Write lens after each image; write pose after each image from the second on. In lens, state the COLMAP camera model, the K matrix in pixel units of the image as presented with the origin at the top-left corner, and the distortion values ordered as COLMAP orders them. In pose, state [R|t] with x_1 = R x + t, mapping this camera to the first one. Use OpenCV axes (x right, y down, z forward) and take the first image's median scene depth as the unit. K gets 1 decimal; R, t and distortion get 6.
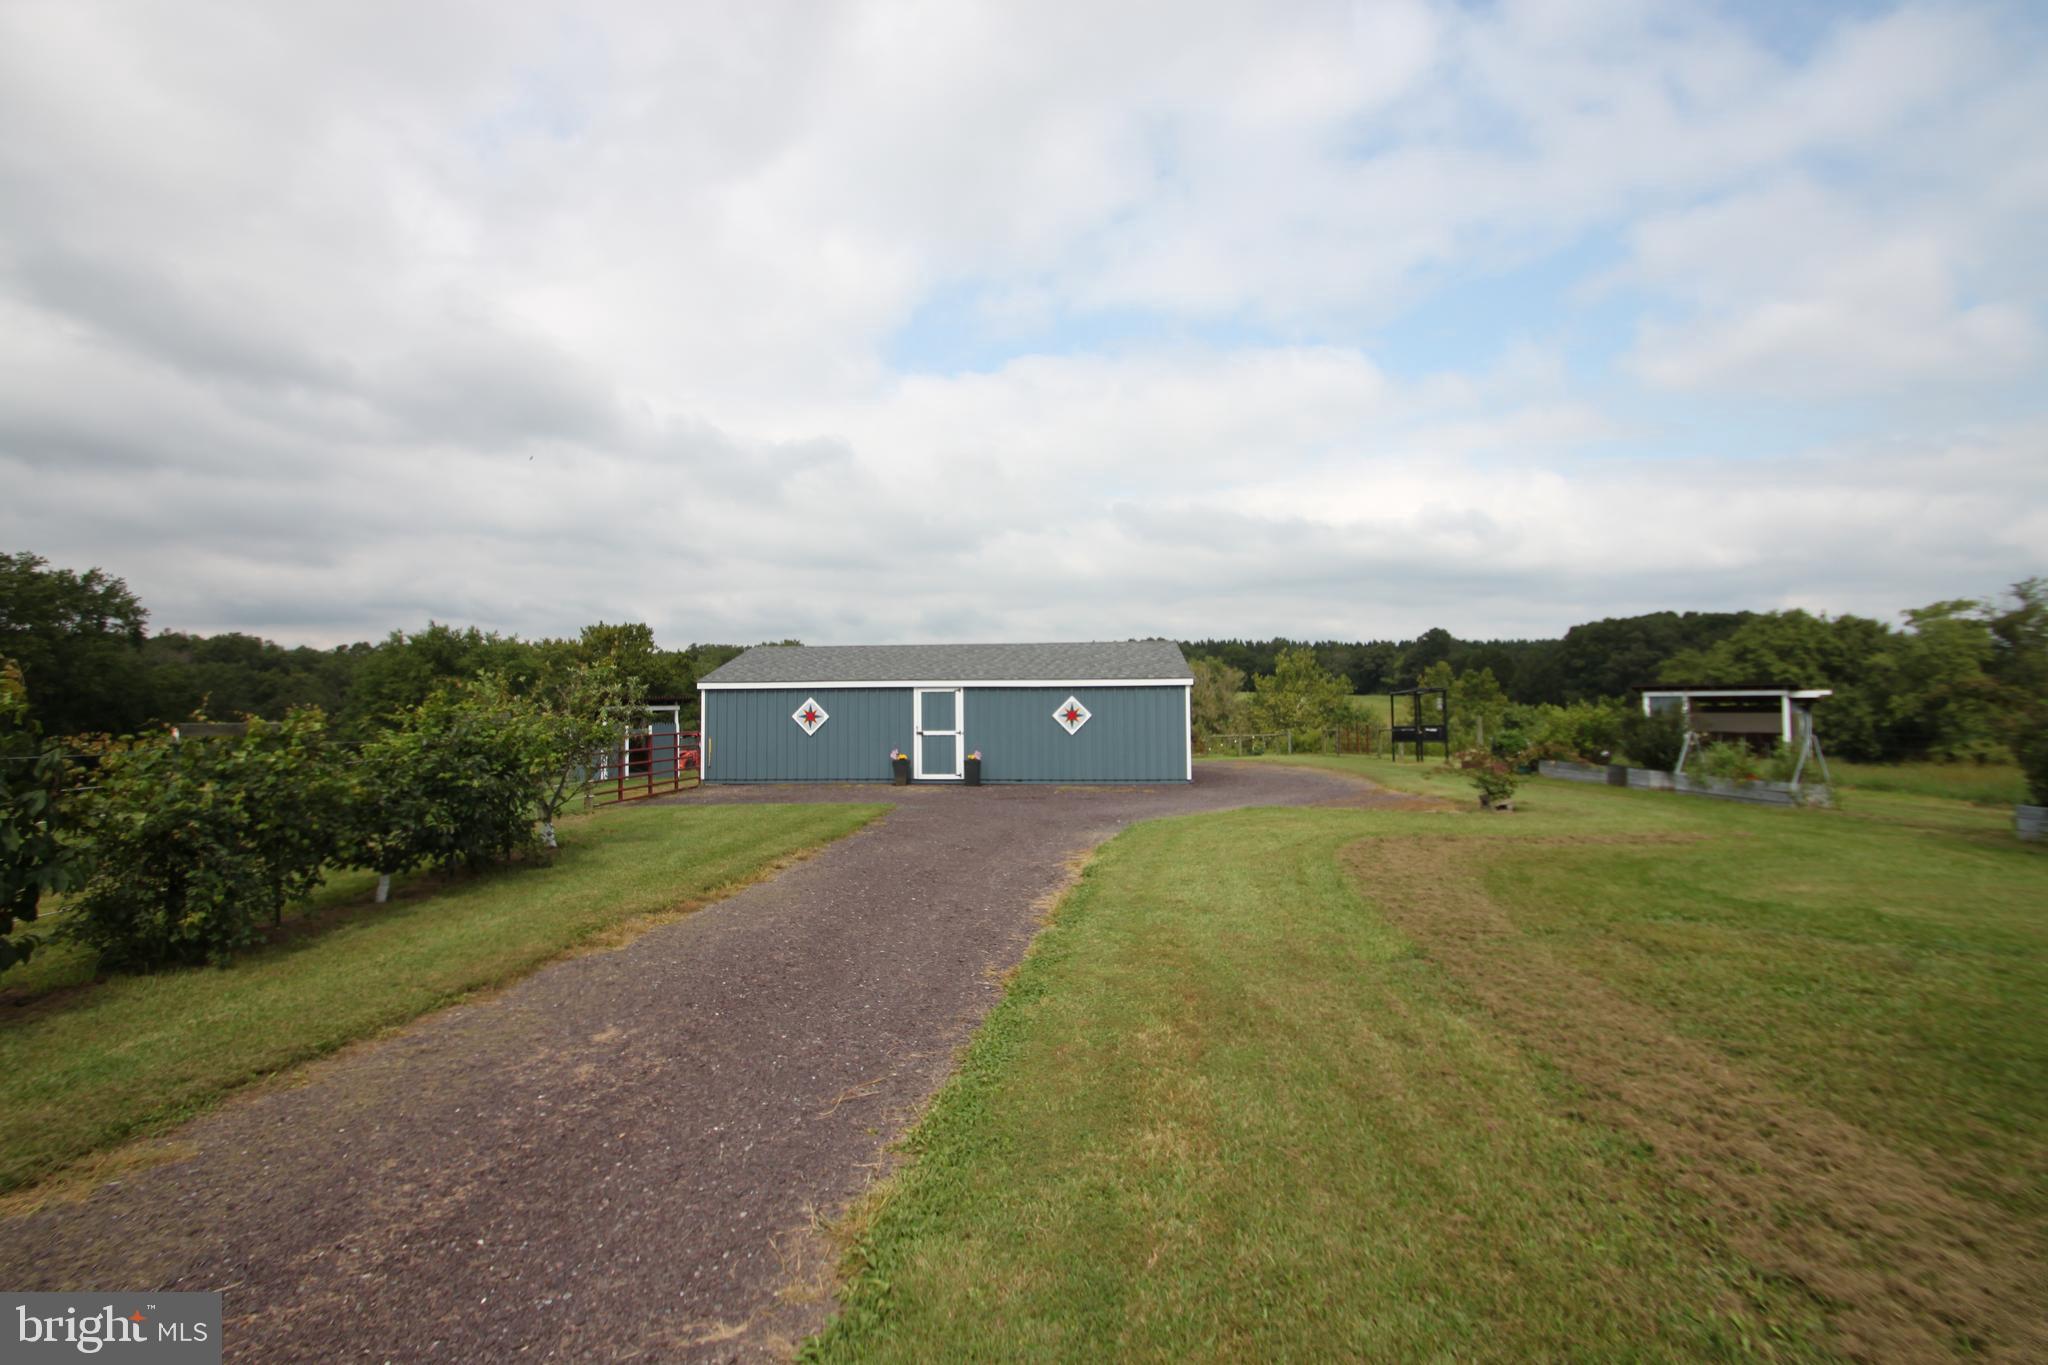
lens RADIAL K [[941.4, 0, 997.0], [0, 941.4, 675.6], [0, 0, 1]] dist [0.008947, -0.015659]
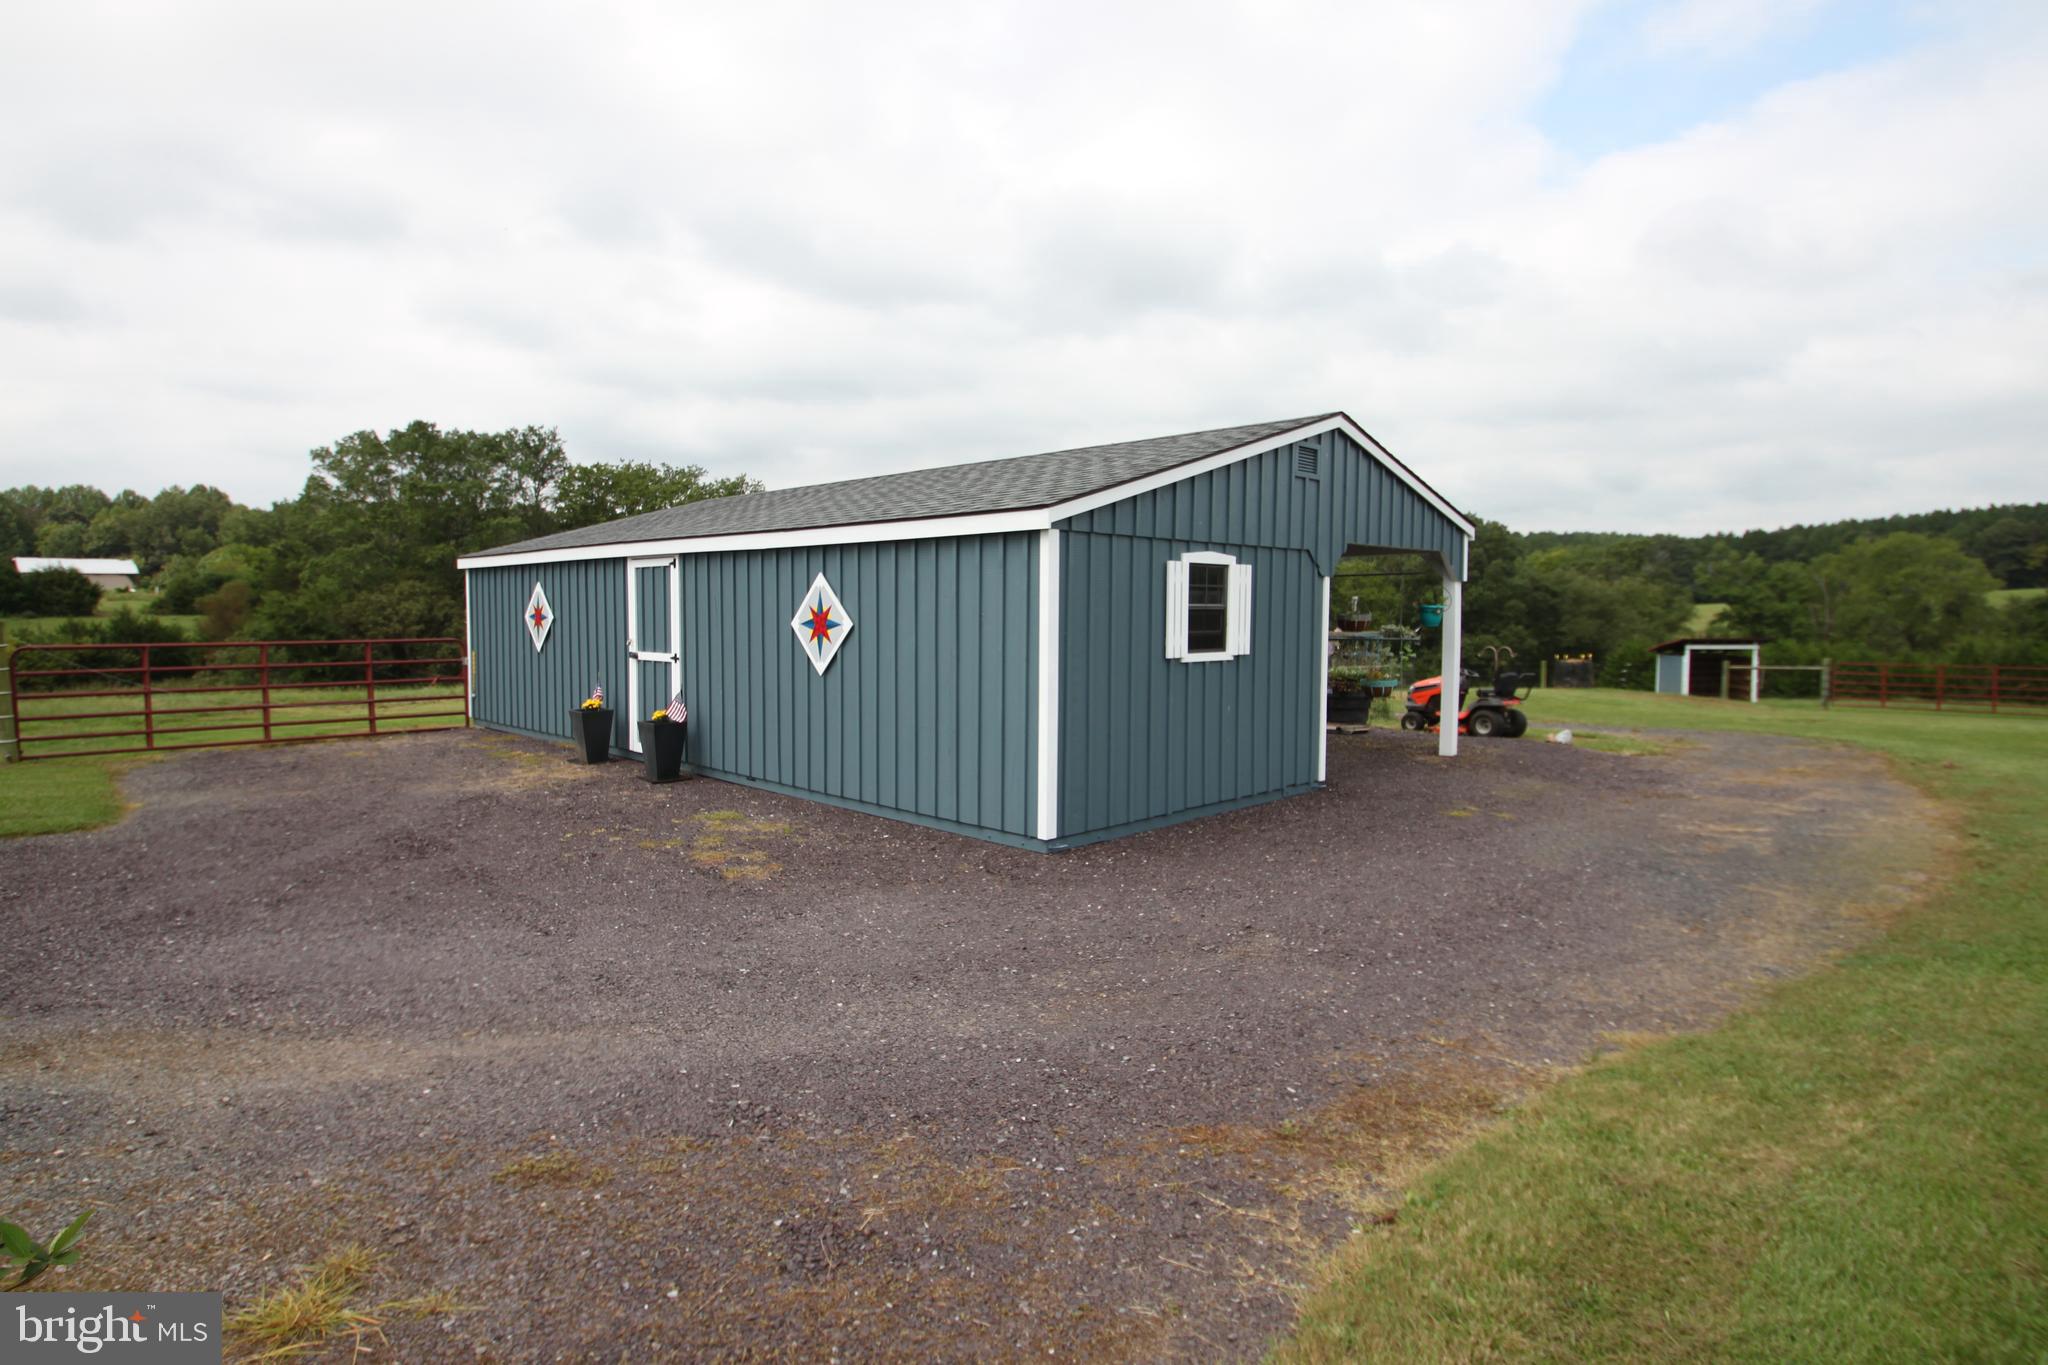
lens RADIAL K [[1049.2, 0, 997.2], [0, 1049.2, 681.1], [0, 0, 1]] dist [-0.003088, -0.013974]
pose [[0.751027, 0.054668, -0.658004, 0.085178], [0.017202, 0.994608, 0.102267, 0.005037], [0.660047, -0.088124, 0.746037, 0.156943]]
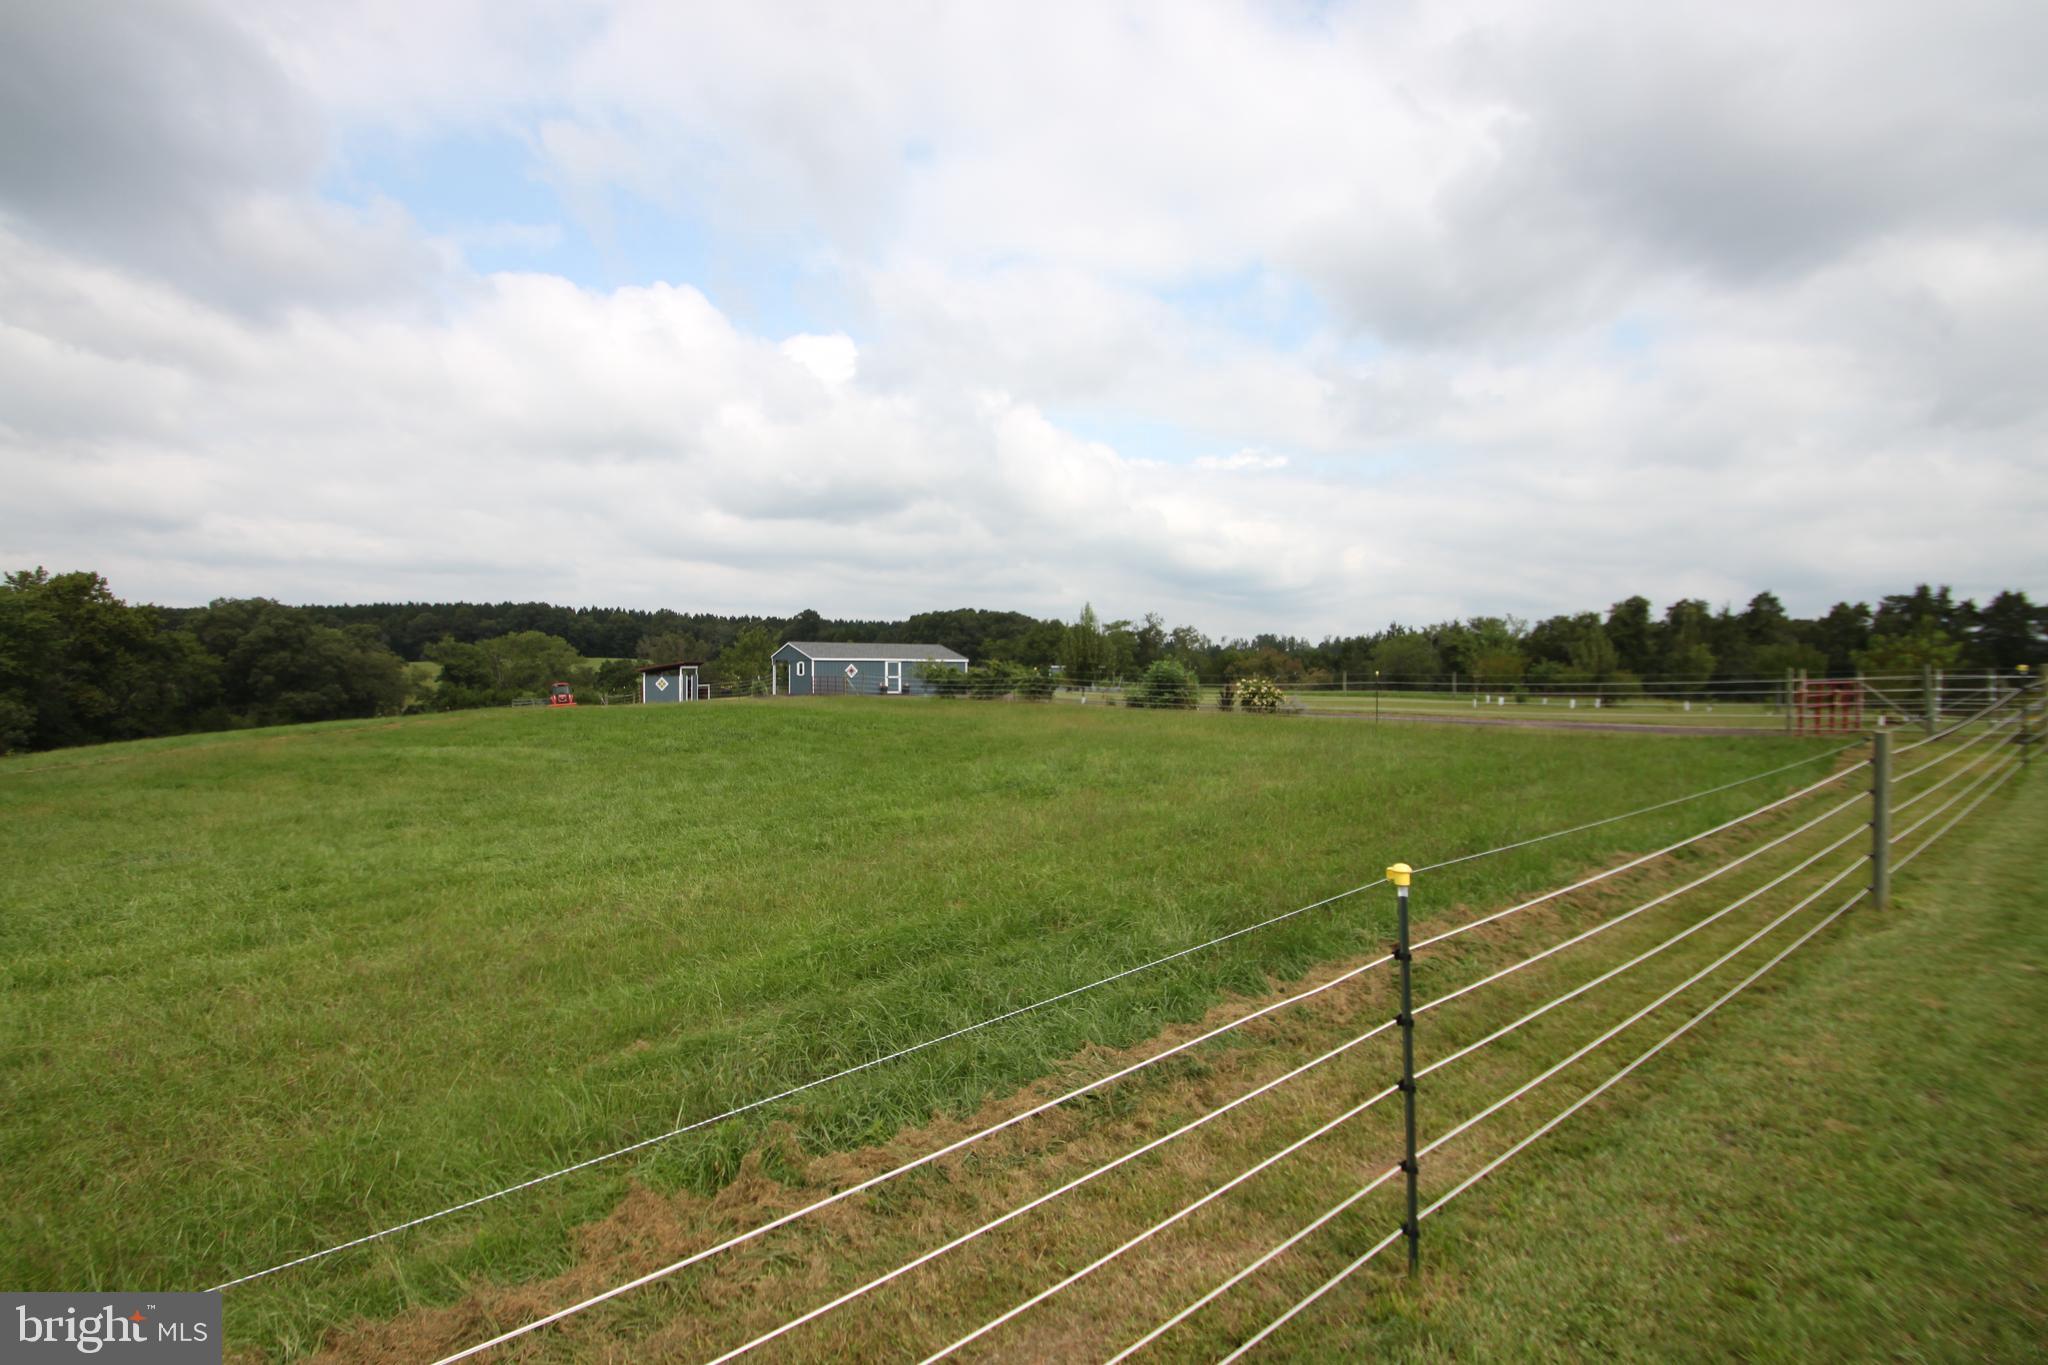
lens RADIAL K [[941.4, 0, 999.7], [0, 941.4, 654.1], [0, 0, 1]] dist [0.008947, -0.015659]
pose [[0.773892, 0.021951, 0.632938, -0.344519], [-0.029191, 0.999573, 0.001025, -0.004490], [-0.632645, -0.019269, 0.774202, -0.298511]]
